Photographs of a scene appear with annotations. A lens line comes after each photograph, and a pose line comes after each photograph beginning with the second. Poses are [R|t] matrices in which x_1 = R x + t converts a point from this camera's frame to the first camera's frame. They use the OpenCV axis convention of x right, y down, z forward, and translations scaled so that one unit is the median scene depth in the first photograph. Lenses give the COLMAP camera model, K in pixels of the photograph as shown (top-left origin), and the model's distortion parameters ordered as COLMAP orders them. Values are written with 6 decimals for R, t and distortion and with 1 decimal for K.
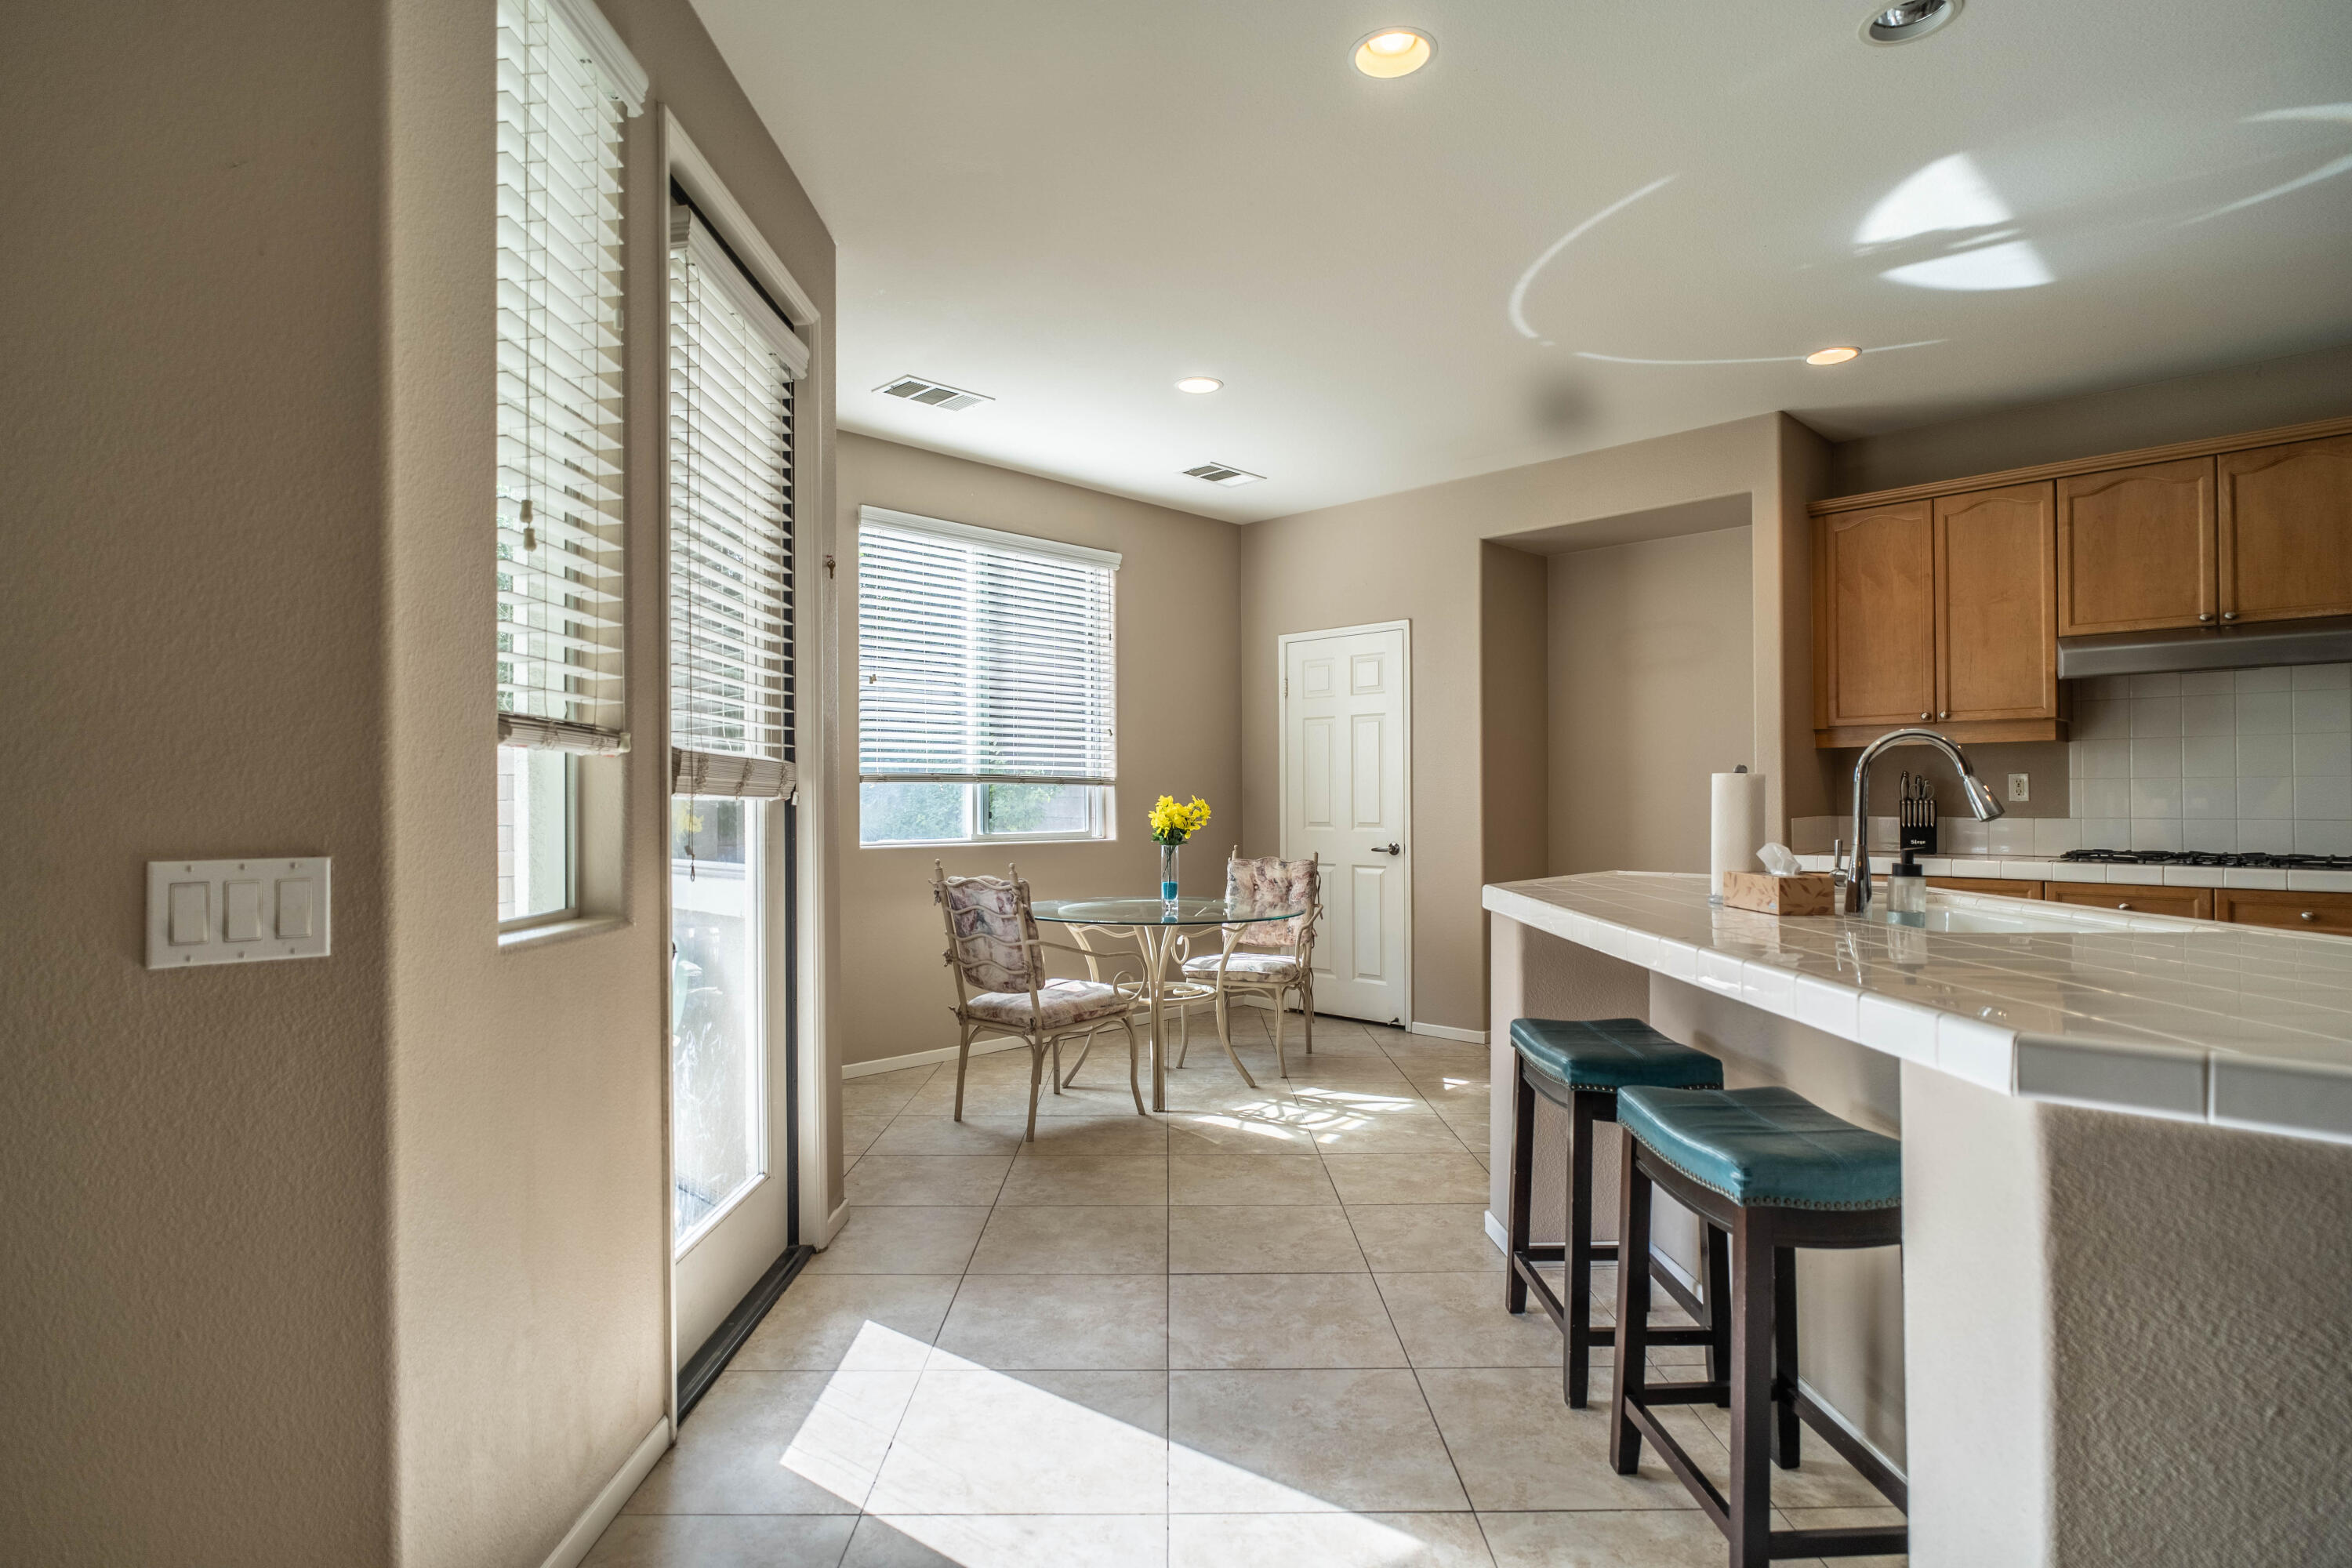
lens RADIAL K [[1176.3, 0, 1215.6], [0, 1176.3, 786.6], [0, 0, 1]] dist [0.001046, 0.000103]
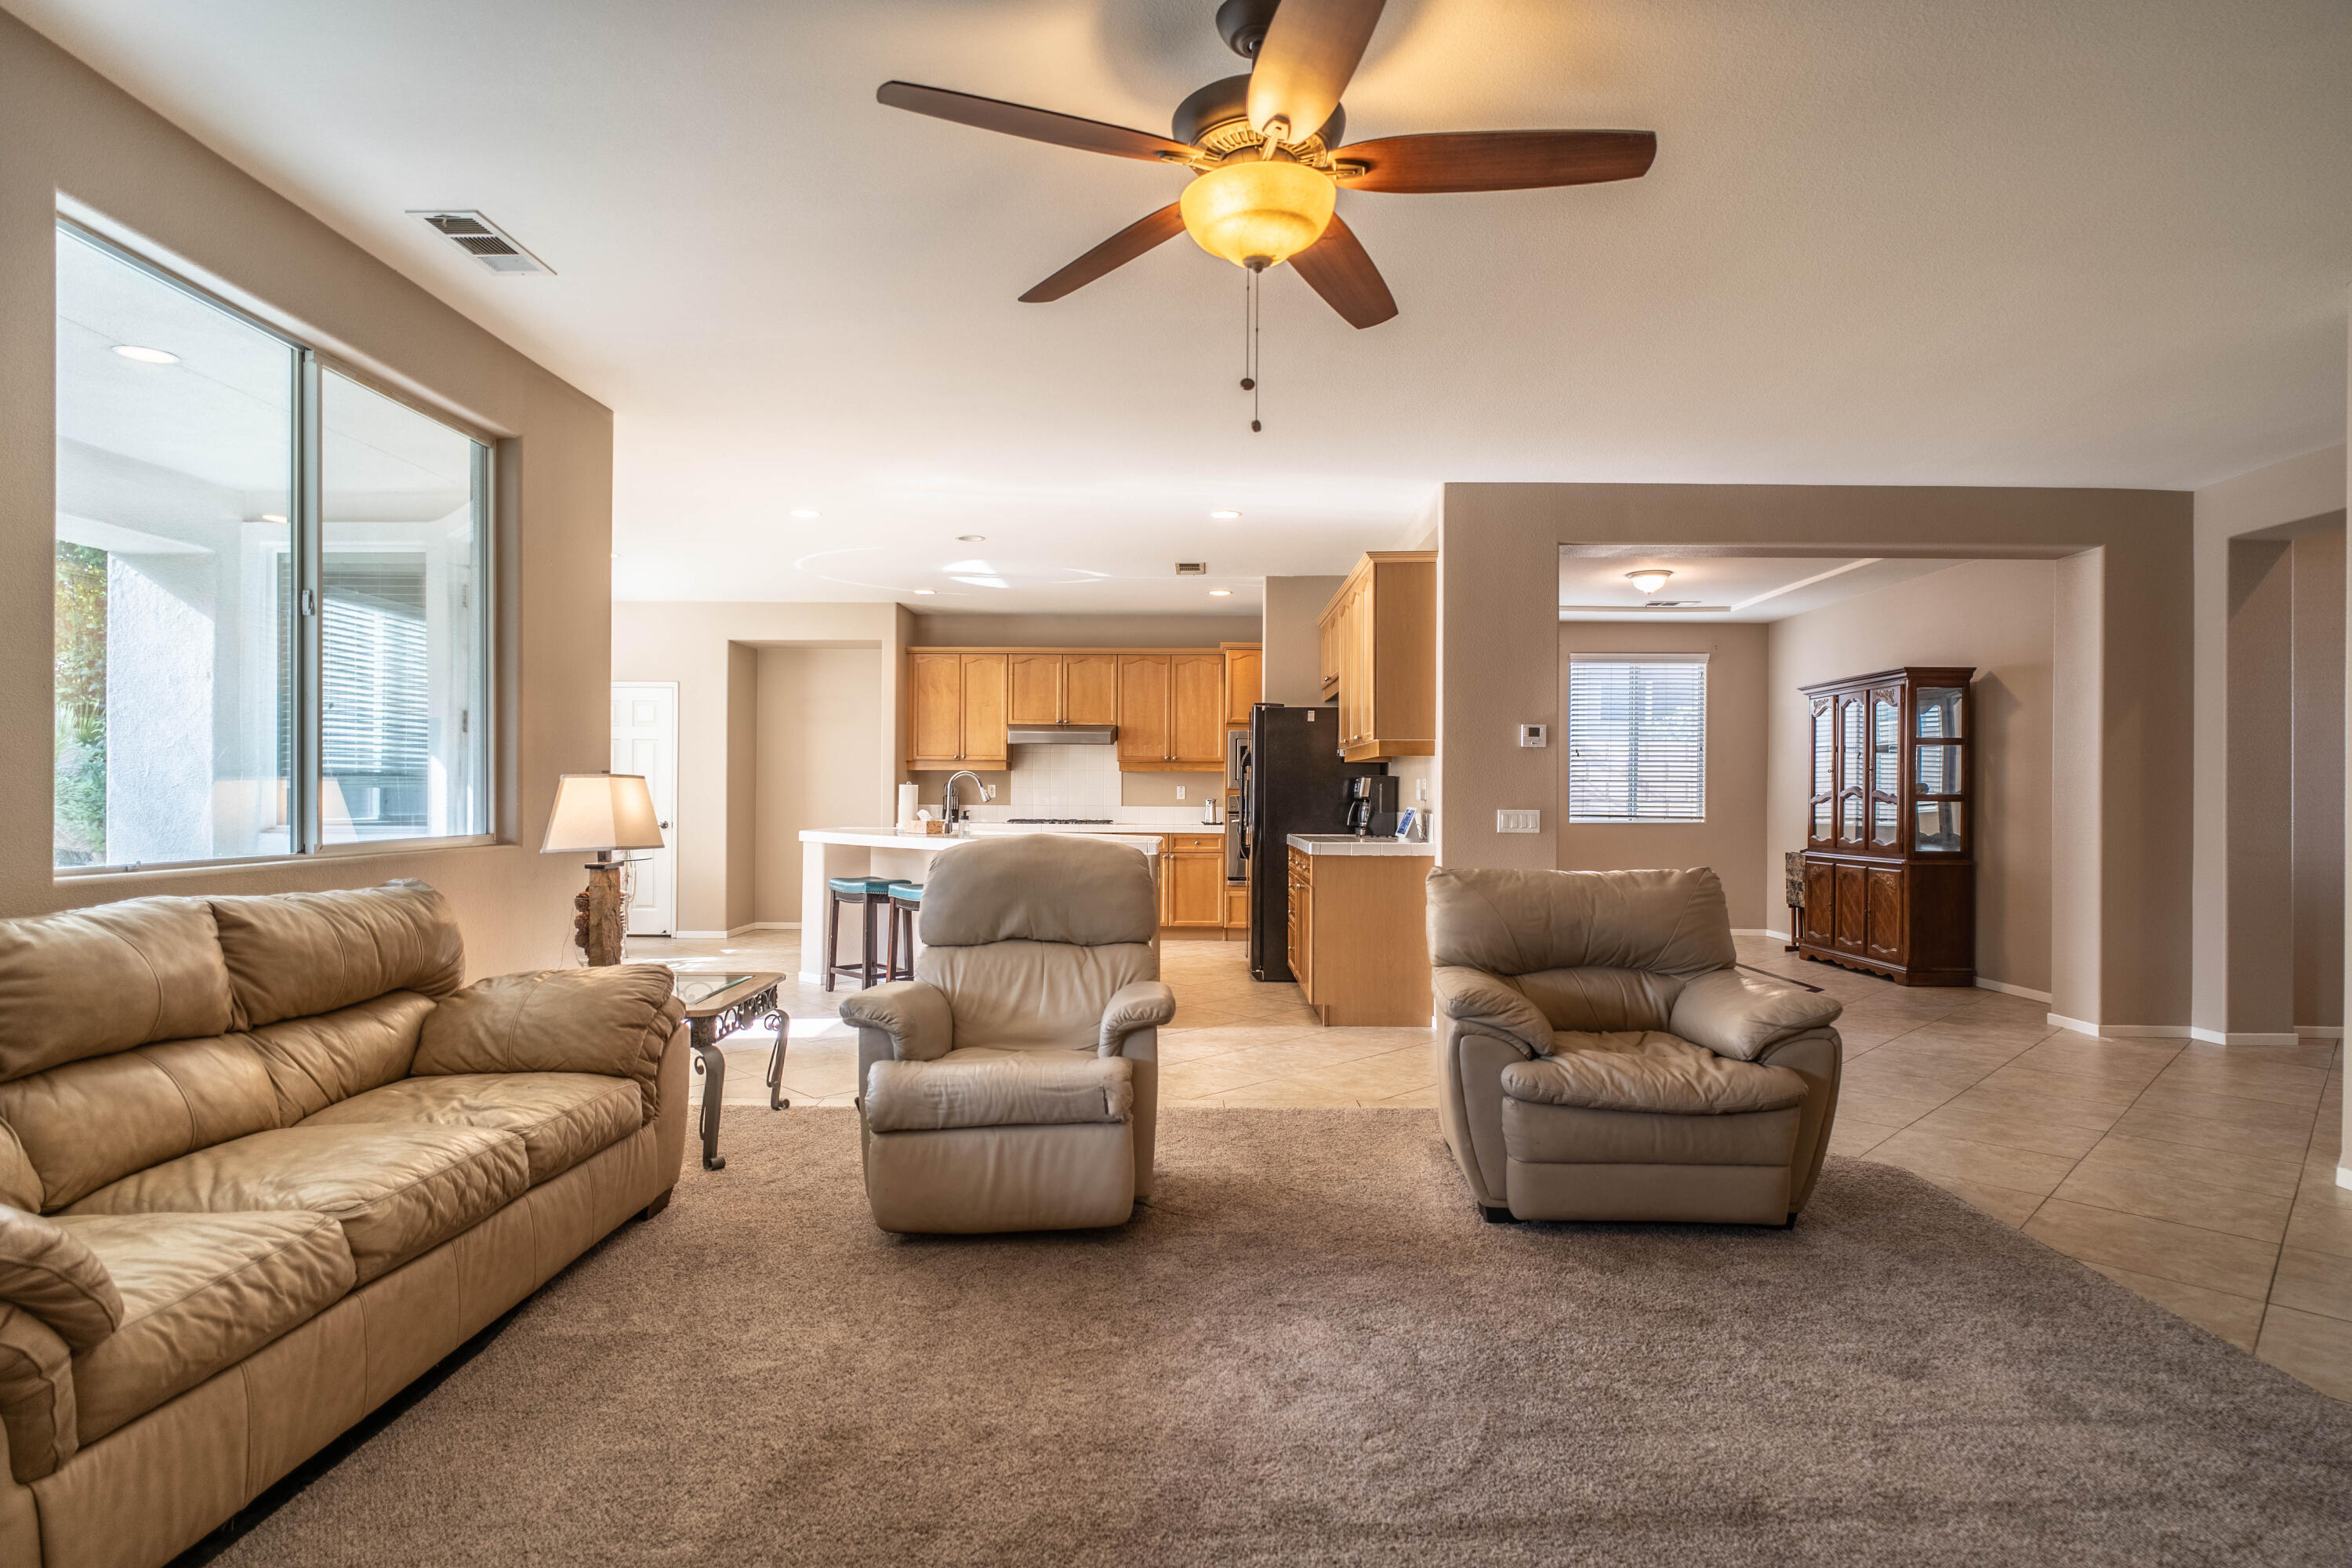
lens RADIAL K [[1220.8, 0, 1175.7], [0, 1220.8, 793.5], [0, 0, 1]] dist [-0.002092, 0.000002]
pose [[0.721134, 0.011806, 0.692695, -0.619830], [-0.016465, 0.999864, 0.000100, -0.000908], [-0.692600, -0.011477, 0.721230, -0.841519]]
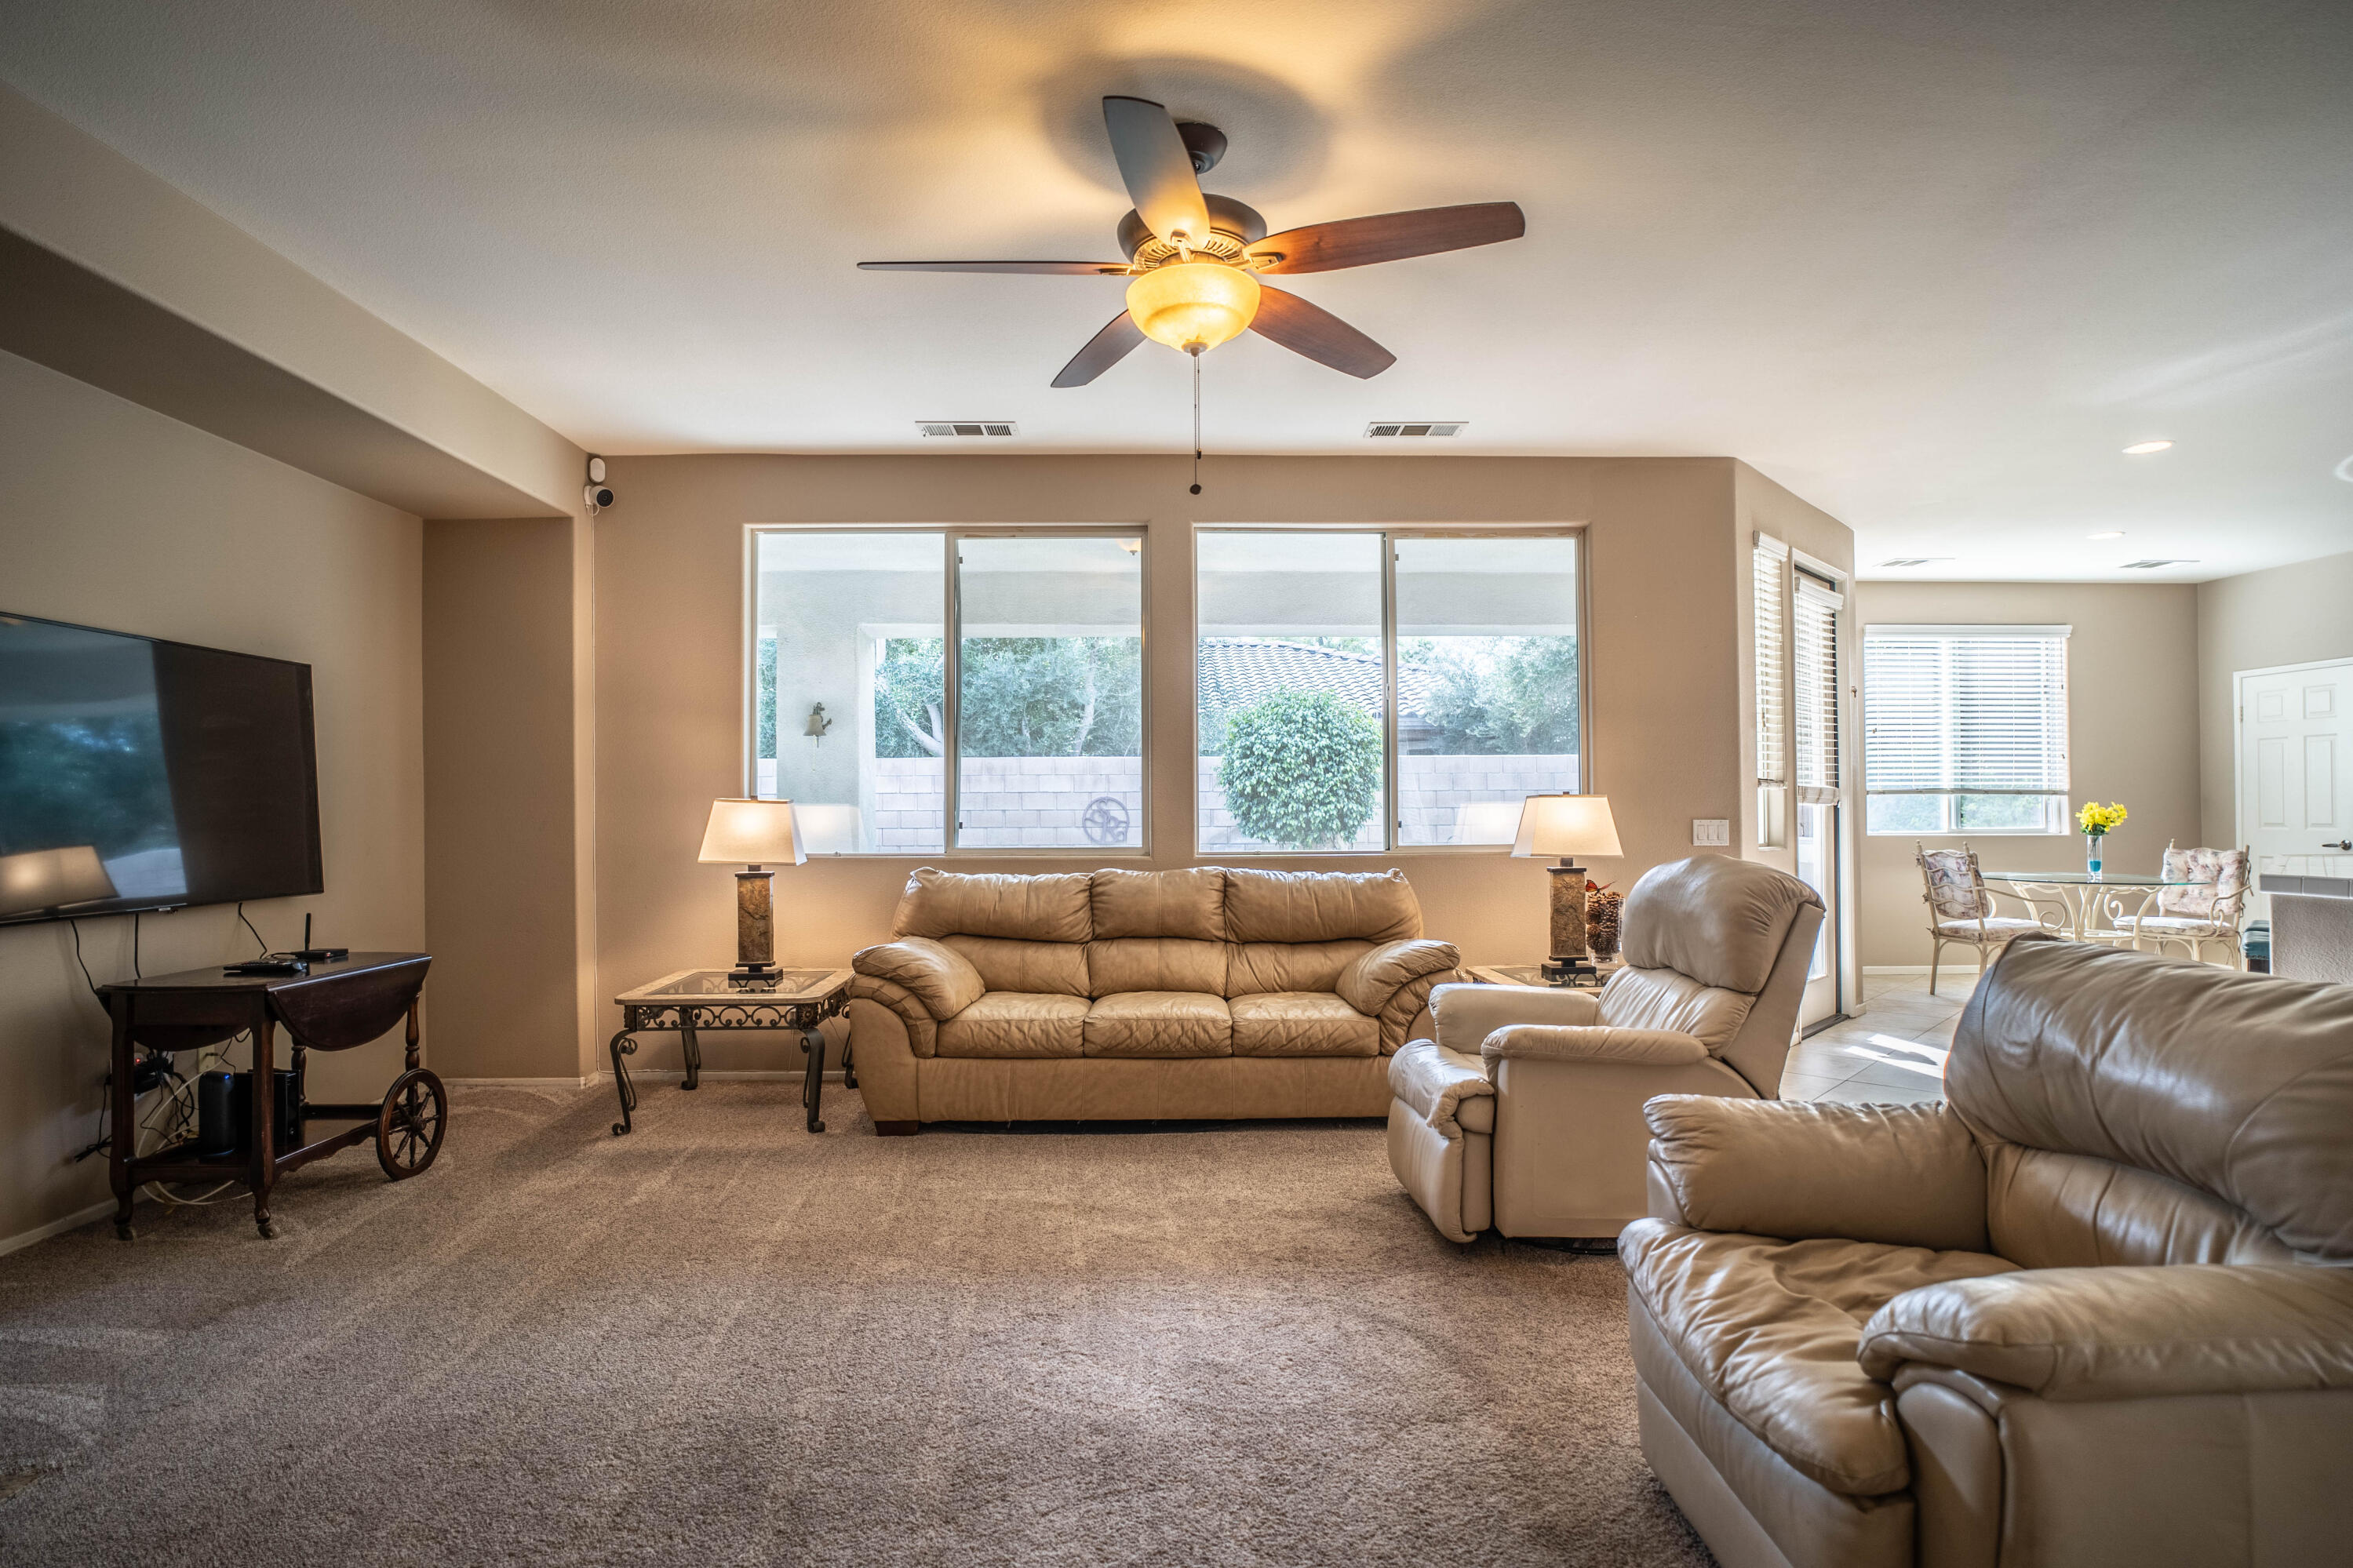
lens RADIAL K [[1252.3, 0, 1186.7], [0, 1252.3, 806.1], [0, 0, 1]] dist [-0.002346, 0.000172]
pose [[0.710342, -0.002074, -0.703854, 0.259136], [0.009322, 0.999936, 0.006462, -0.008476], [0.703795, -0.011152, 0.710315, -0.933310]]
